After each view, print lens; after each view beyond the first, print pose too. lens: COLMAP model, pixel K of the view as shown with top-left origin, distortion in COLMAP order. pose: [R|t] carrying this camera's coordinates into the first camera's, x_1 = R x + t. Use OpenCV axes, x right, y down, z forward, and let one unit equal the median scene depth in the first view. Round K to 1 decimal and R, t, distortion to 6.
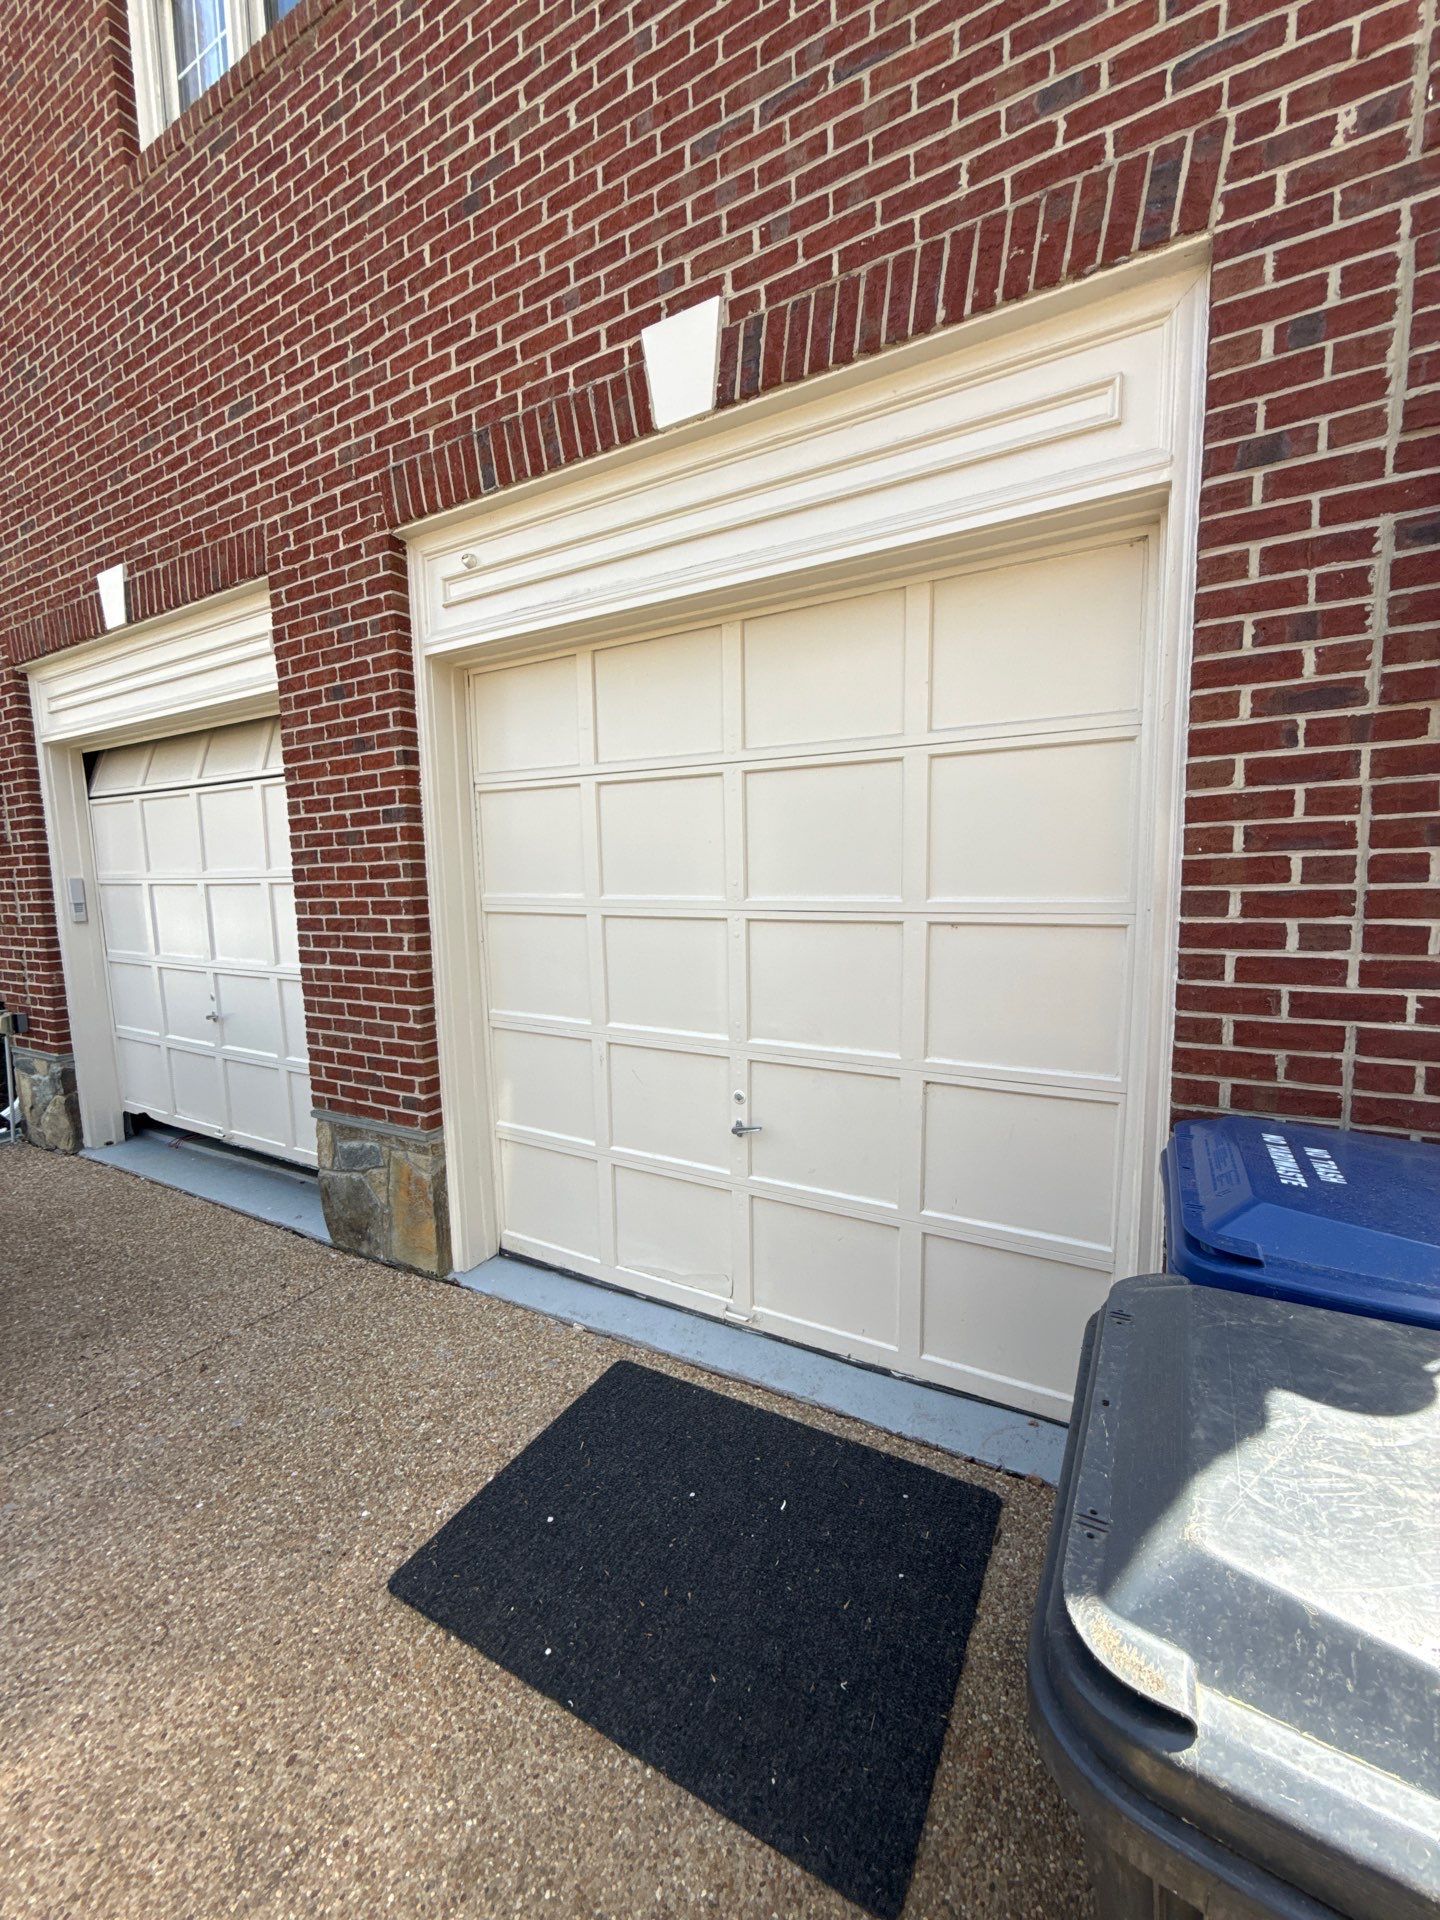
lens RADIAL K [[766.5, 0, 713.1], [0, 766.5, 970.9], [0, 0, 1]] dist [-0.002301, -0.000009]
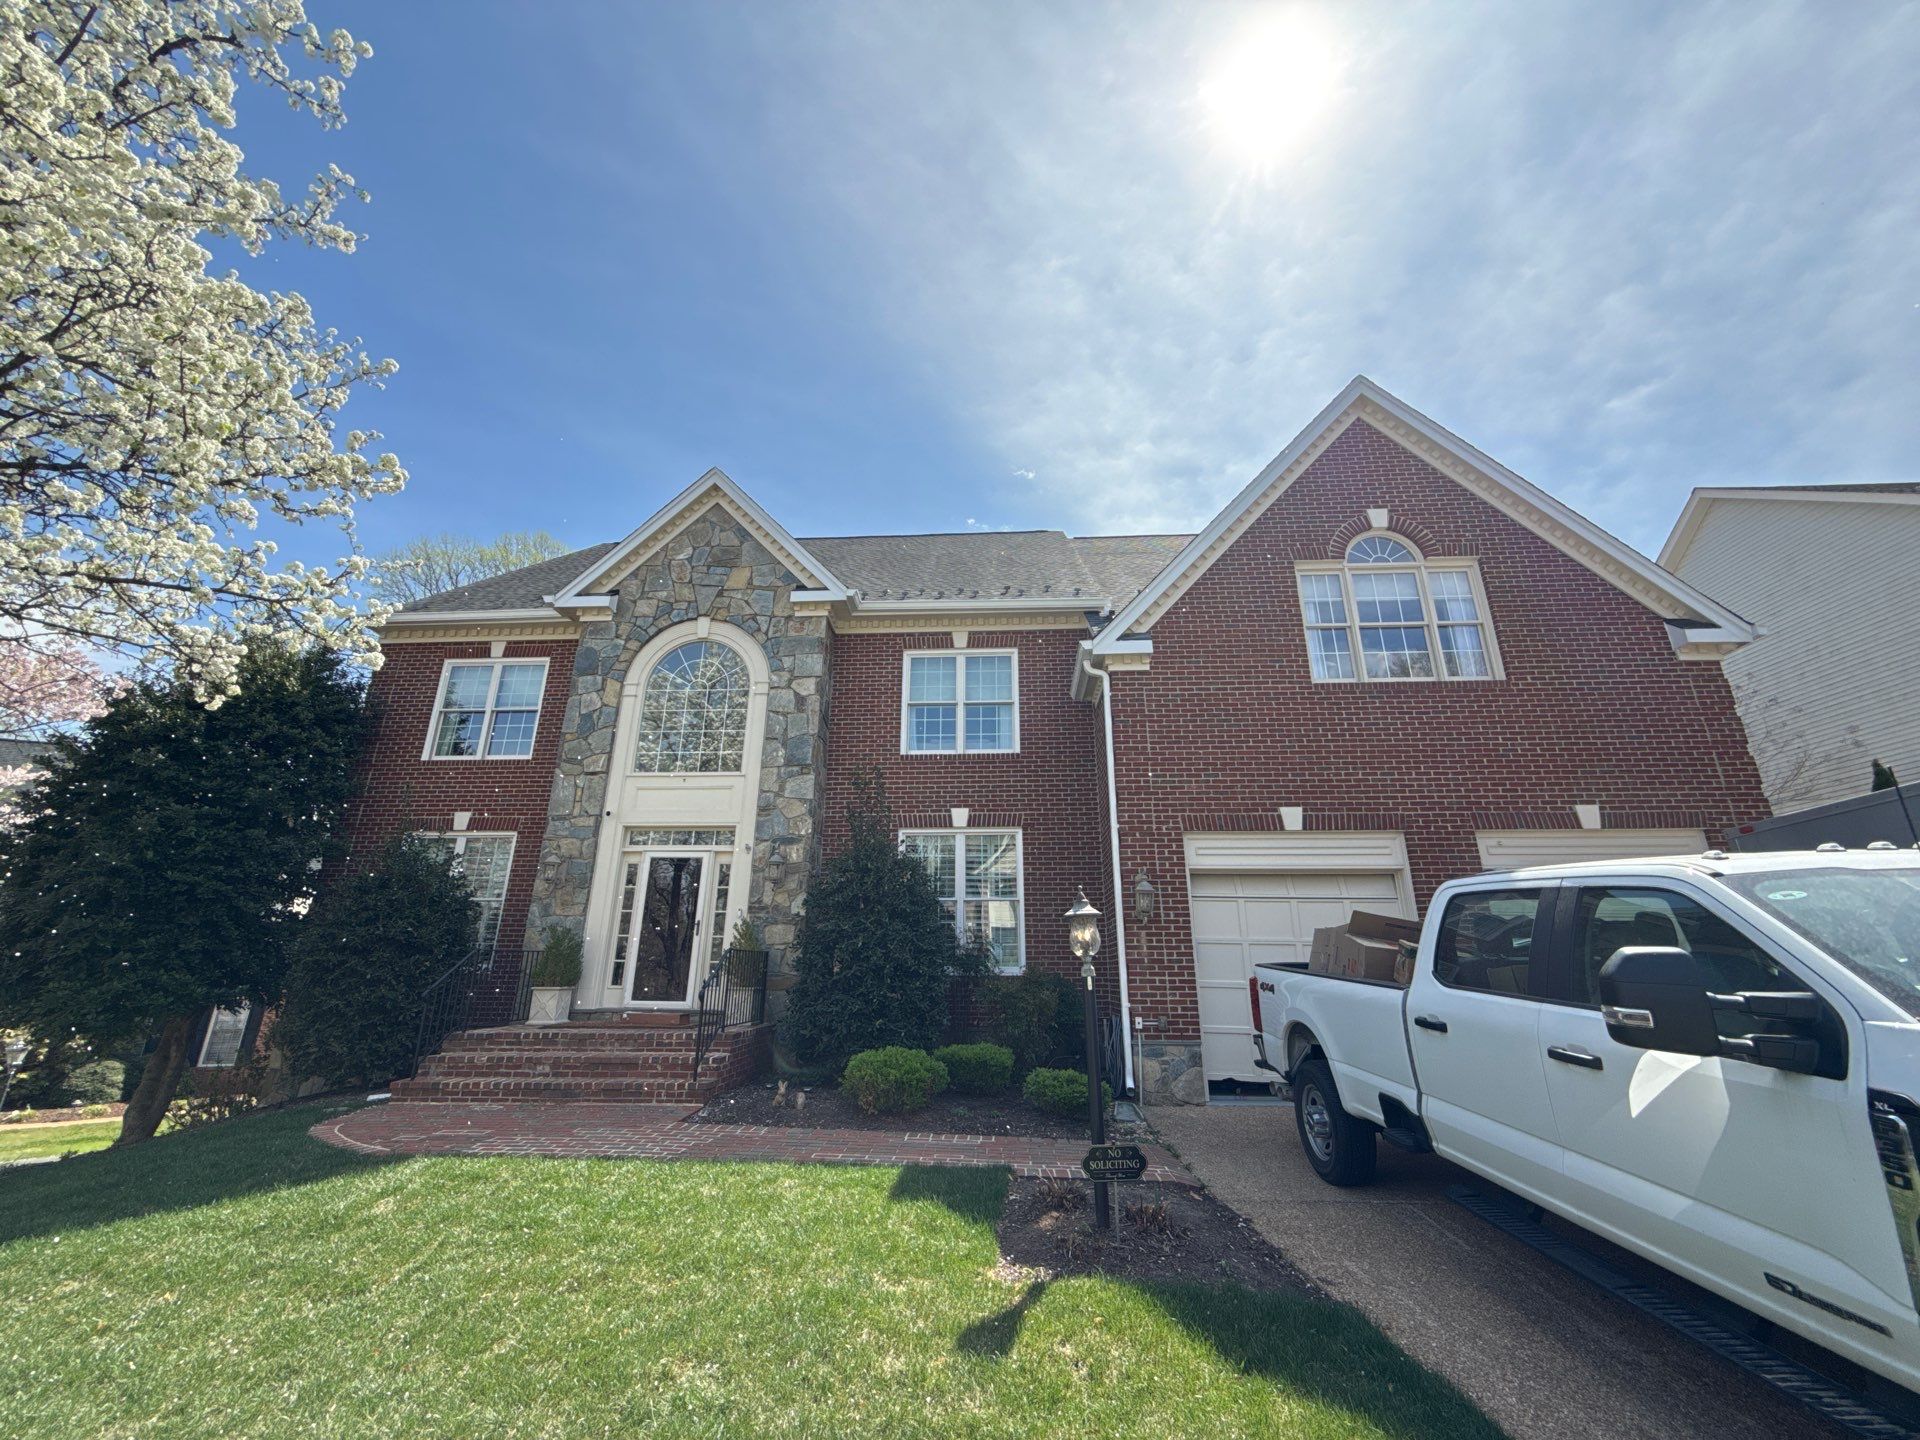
lens RADIAL K [[766.5, 0, 949.1], [0, 766.5, 724.5], [0, 0, 1]] dist [-0.002301, -0.000009]
pose [[0.902330, 0.156028, 0.401815, -2.620513], [0.028372, 0.908667, -0.416556, 0.200189], [-0.430110, 0.387271, 0.815491, -0.569883]]
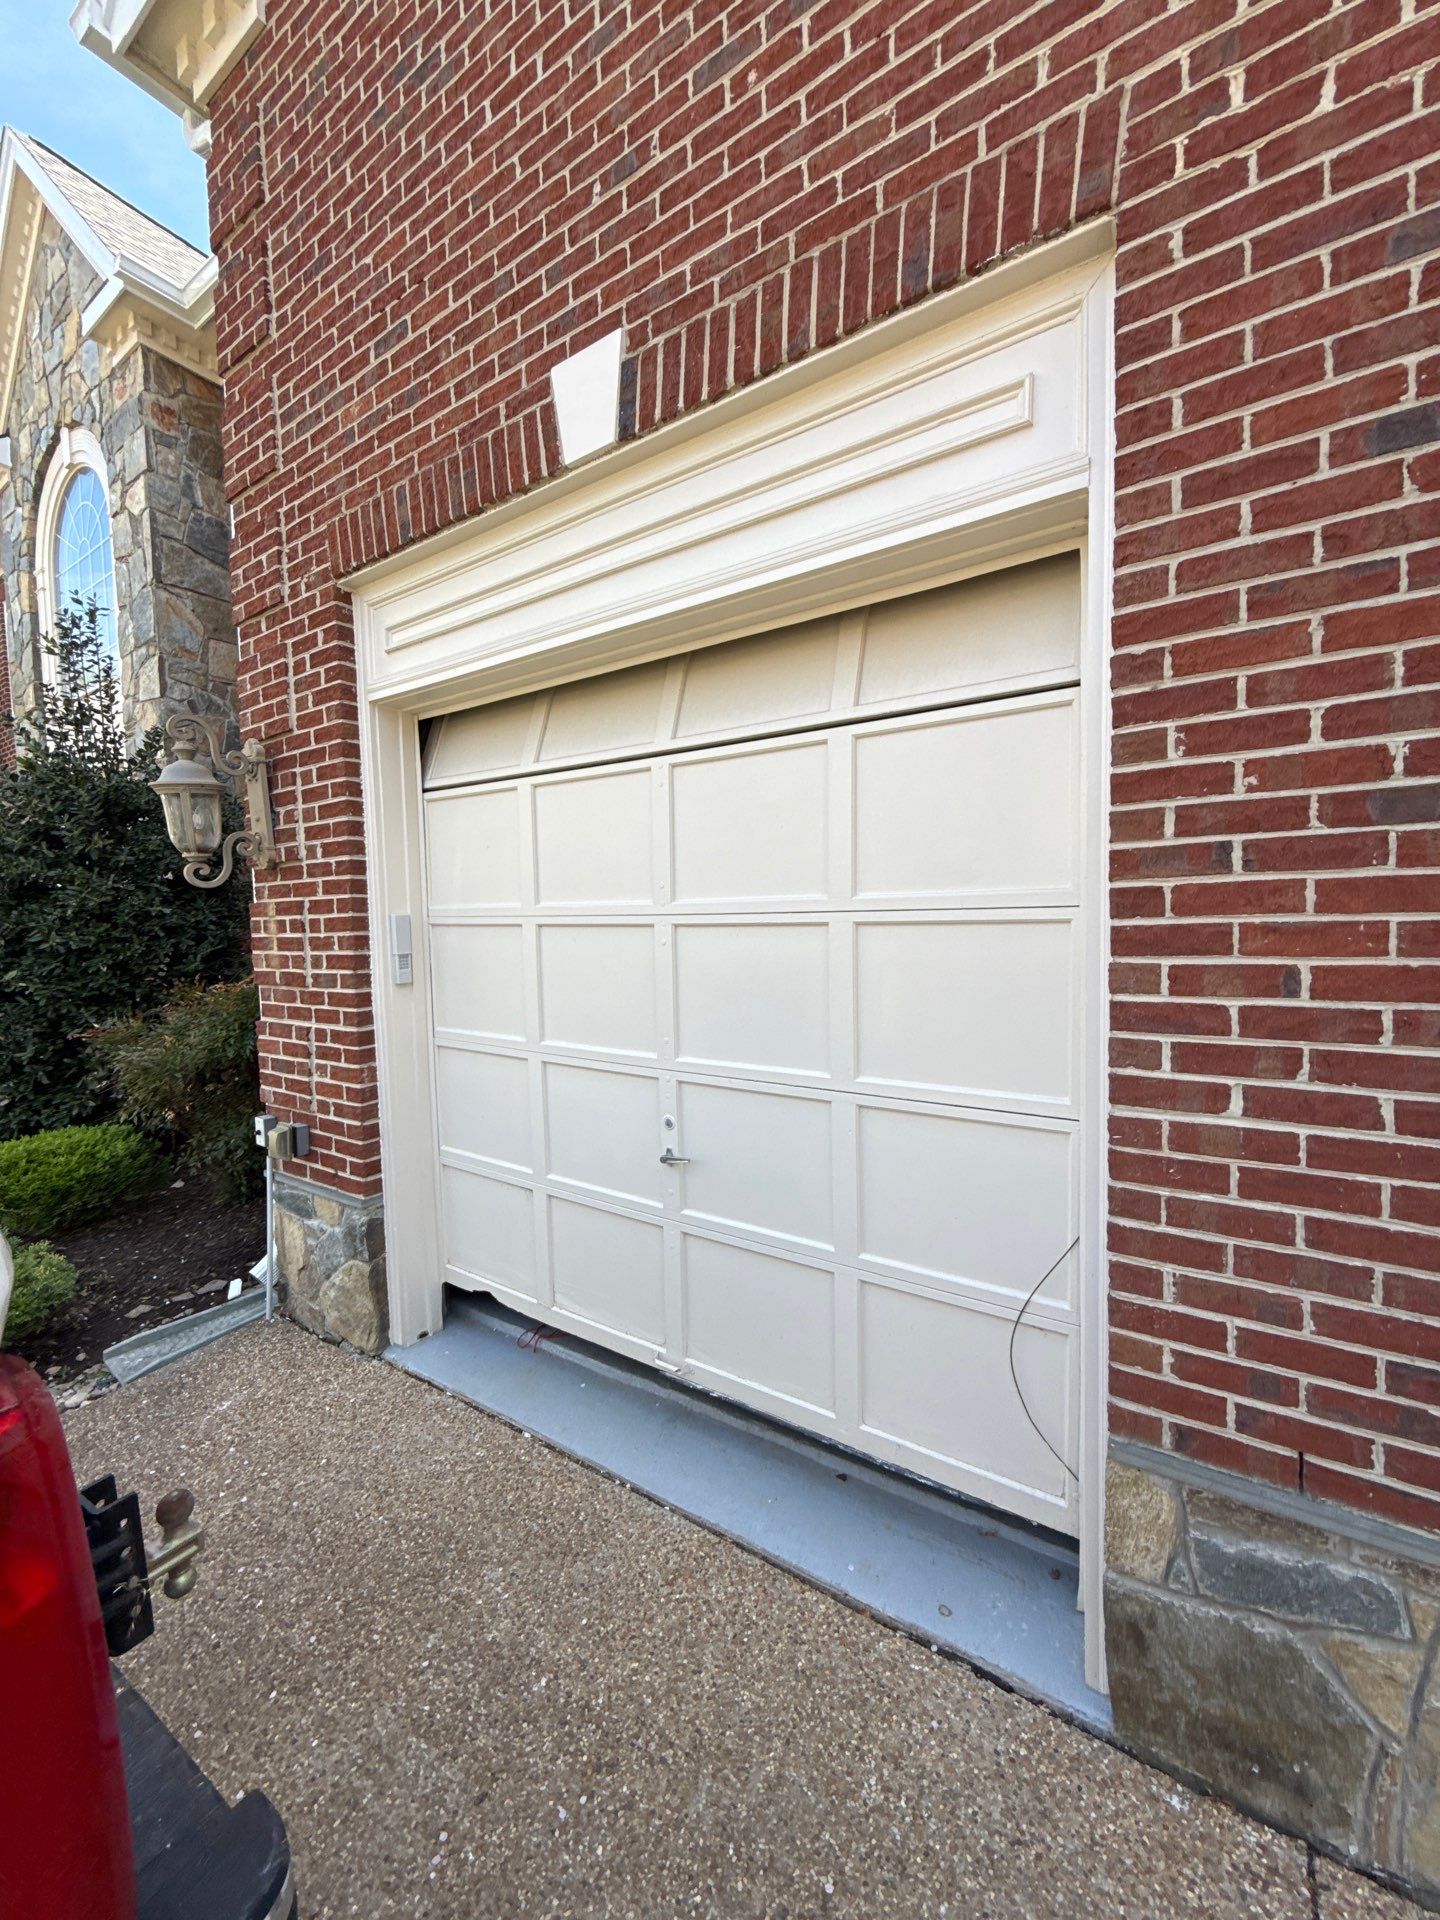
lens RADIAL K [[766.5, 0, 719.7], [0, 766.5, 960.3], [0, 0, 1]] dist [-0.002301, -0.000009]
pose [[0.997072, -0.000956, -0.076461, -0.617660], [-0.003663, 0.998177, -0.060243, -0.055006], [0.076379, 0.060347, 0.995251, 0.464850]]
